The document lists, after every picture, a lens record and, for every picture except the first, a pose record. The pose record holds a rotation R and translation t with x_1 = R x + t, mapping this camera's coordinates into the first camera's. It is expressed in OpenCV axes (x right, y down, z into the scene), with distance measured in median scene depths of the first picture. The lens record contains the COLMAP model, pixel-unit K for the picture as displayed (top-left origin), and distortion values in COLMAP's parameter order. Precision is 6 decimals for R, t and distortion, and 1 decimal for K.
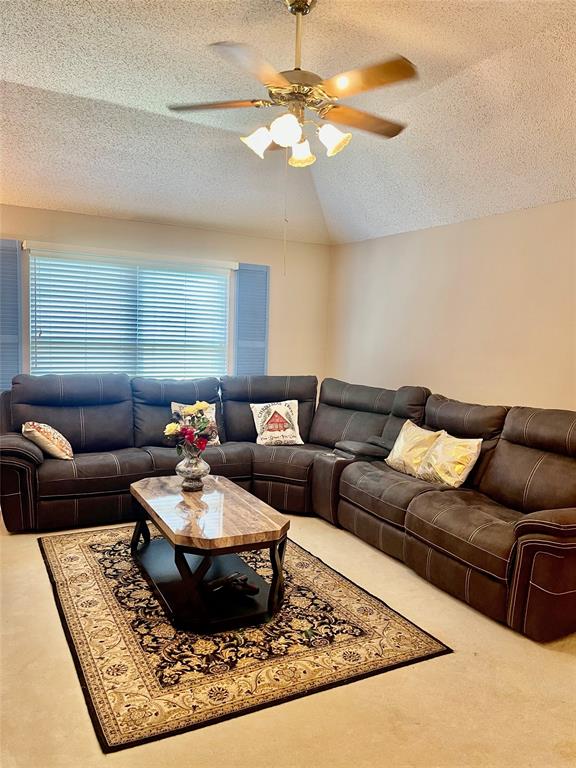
lens RADIAL K [[580.2, 0, 288.0], [0, 580.2, 384.0], [0, 0, 1]] dist [0.095029, -0.140325]
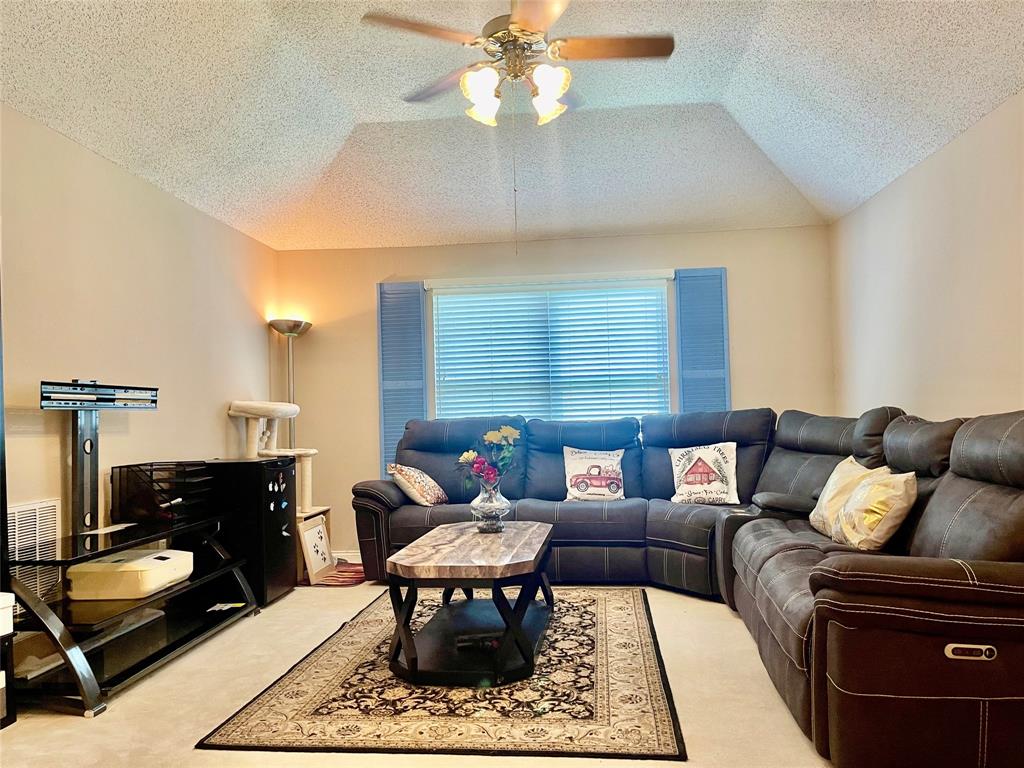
lens RADIAL K [[773.5, 0, 512.0], [0, 773.5, 384.0], [0, 0, 1]] dist [0.095029, -0.140325]
pose [[0.822275, -0.077911, -0.563731, 0.384938], [0.007655, 0.992009, -0.125936, 0.086445], [0.569038, 0.099239, 0.816301, 0.076698]]
